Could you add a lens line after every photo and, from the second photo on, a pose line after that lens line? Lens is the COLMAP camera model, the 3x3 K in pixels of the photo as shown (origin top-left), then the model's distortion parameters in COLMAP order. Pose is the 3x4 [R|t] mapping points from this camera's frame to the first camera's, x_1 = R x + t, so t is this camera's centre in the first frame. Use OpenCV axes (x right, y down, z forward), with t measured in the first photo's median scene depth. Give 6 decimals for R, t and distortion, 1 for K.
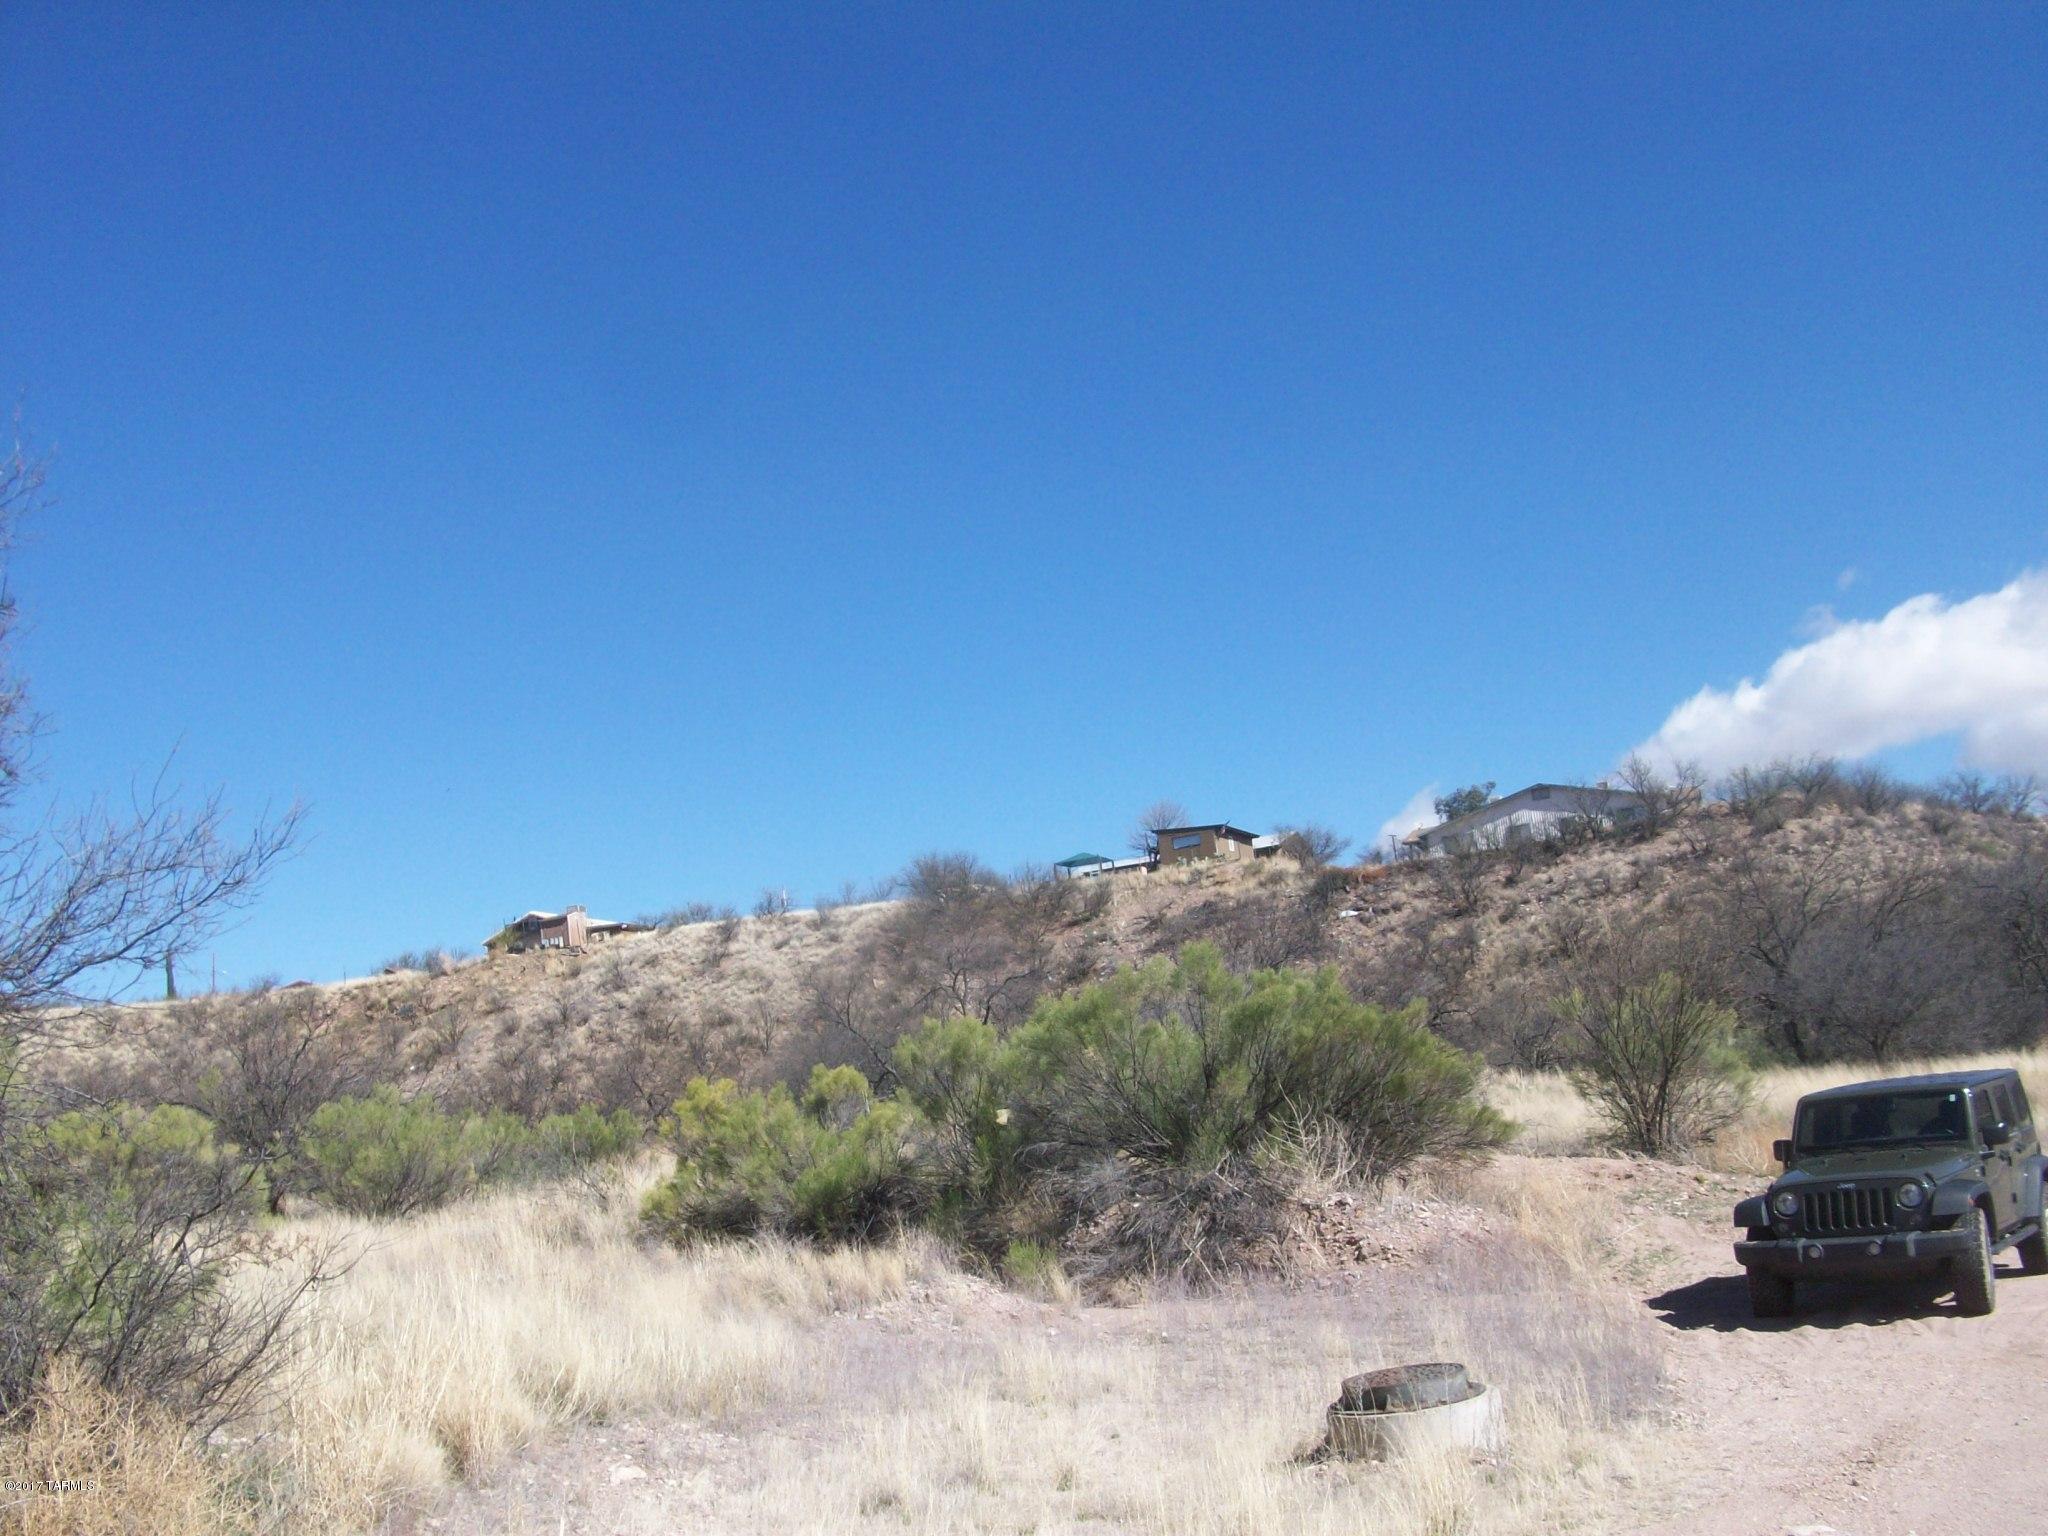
lens RADIAL K [[2090.0, 0, 1005.1], [0, 2090.0, 776.2], [0, 0, 1]] dist [-0.161910, 0.130909]
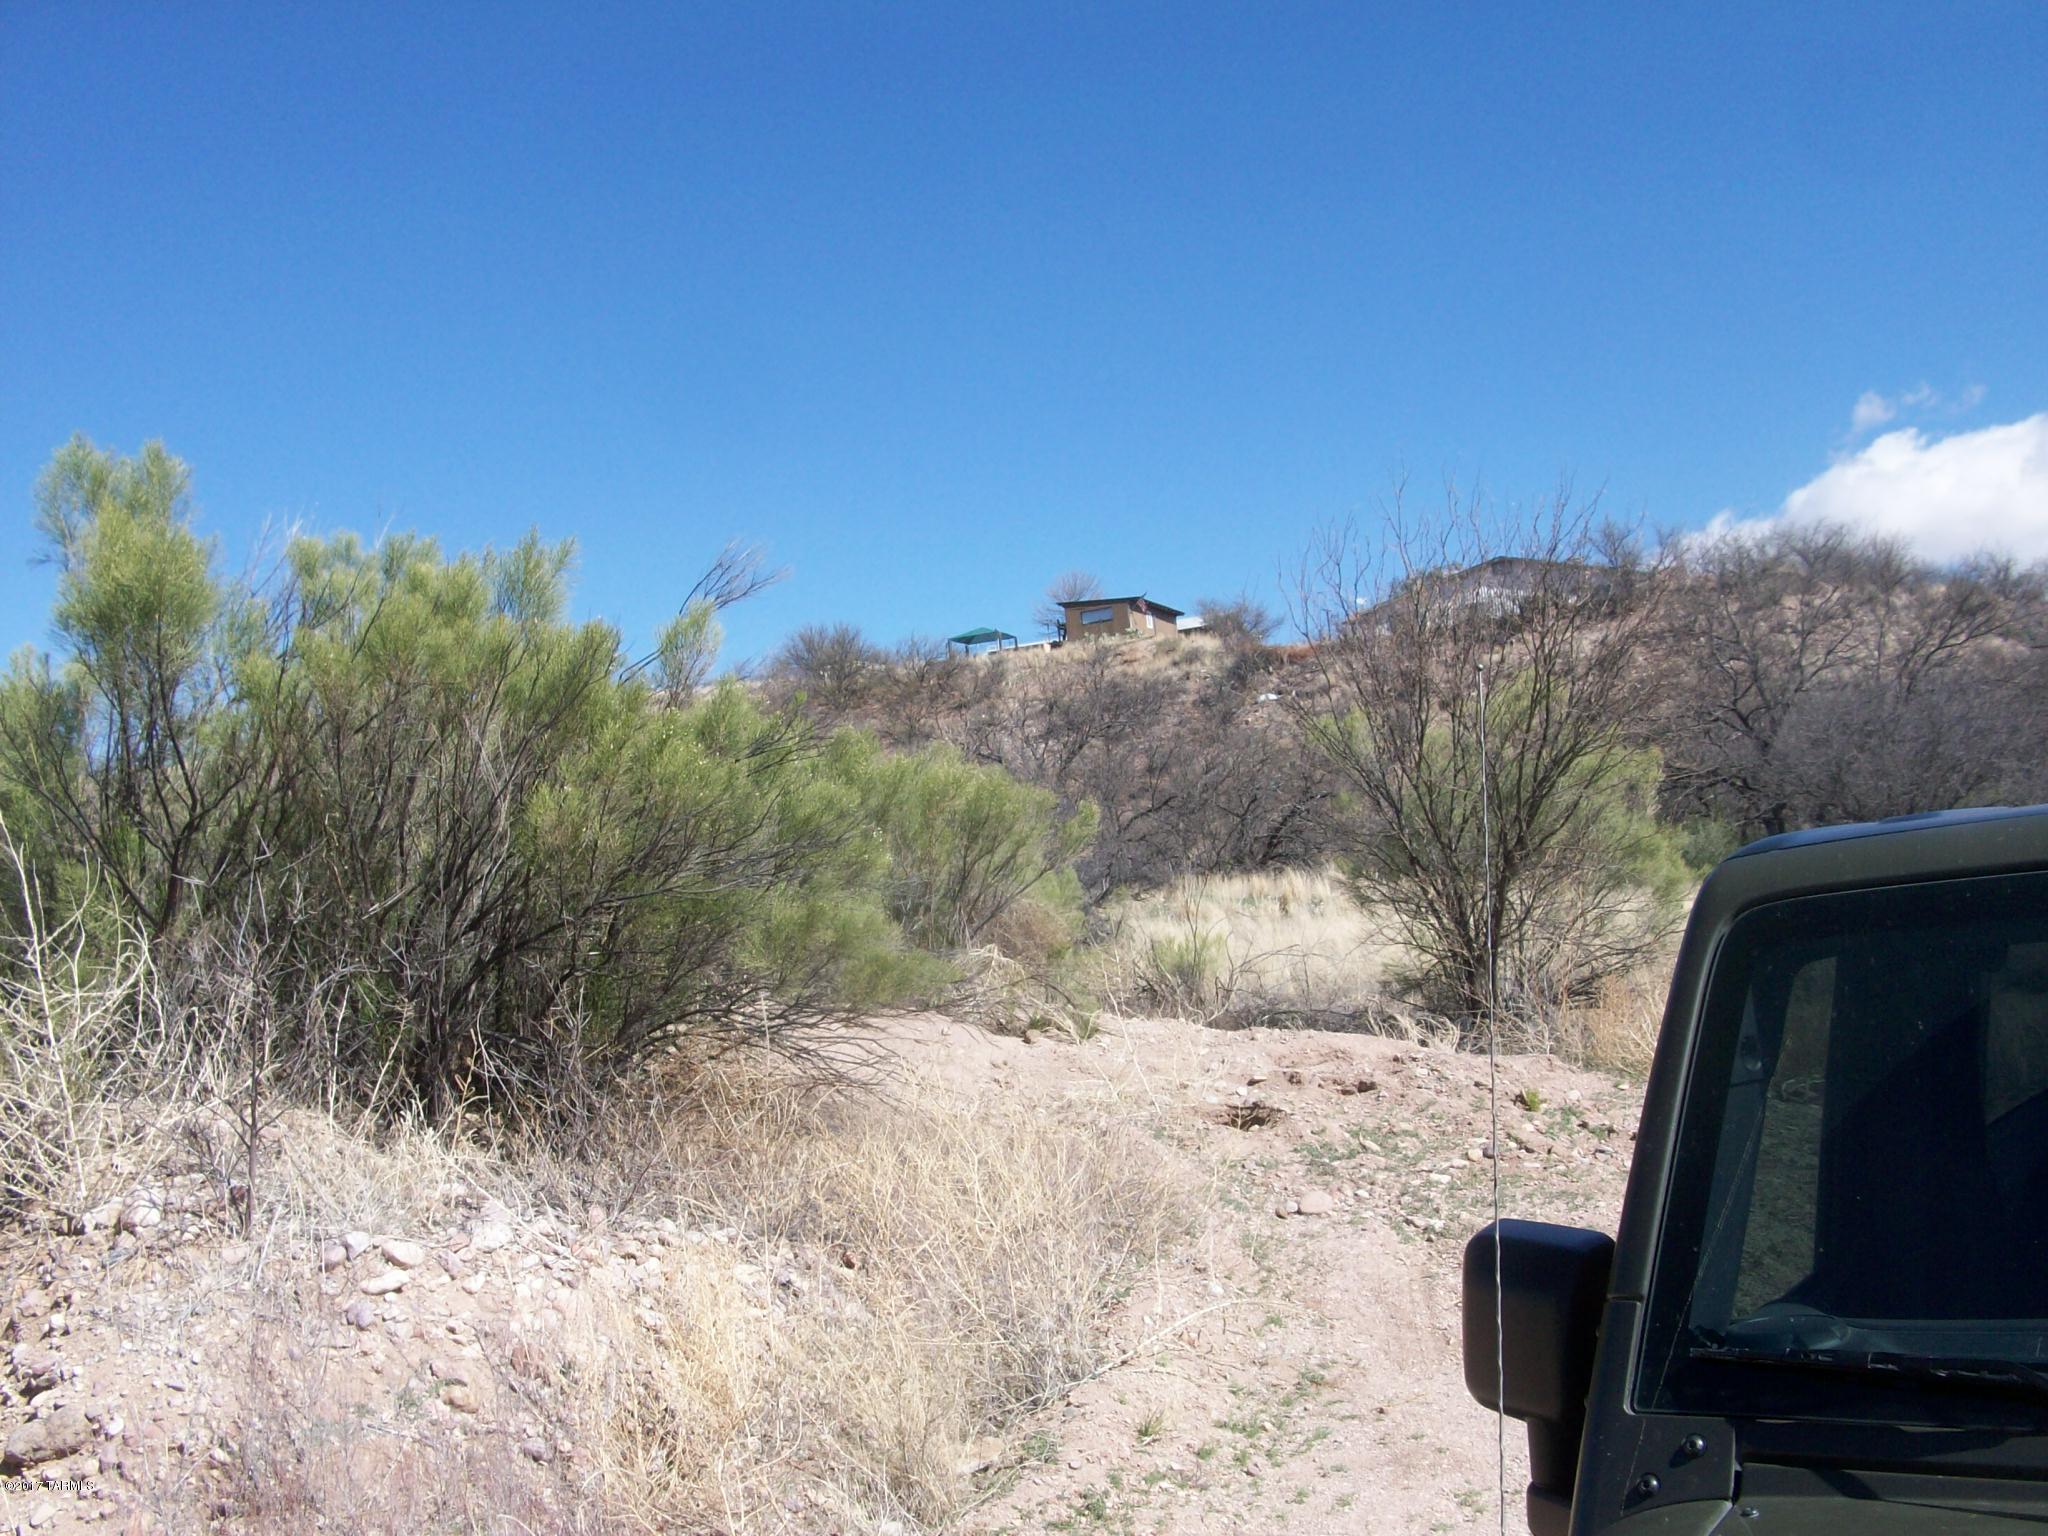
lens RADIAL K [[2090.0, 0, 1005.1], [0, 2090.0, 776.2], [0, 0, 1]] dist [-0.161910, 0.130909]
pose [[0.999823, 0.018747, 0.001555, 0.054298], [-0.018811, 0.995732, 0.090356, 0.022274], [0.000146, -0.090369, 0.995908, 0.137665]]
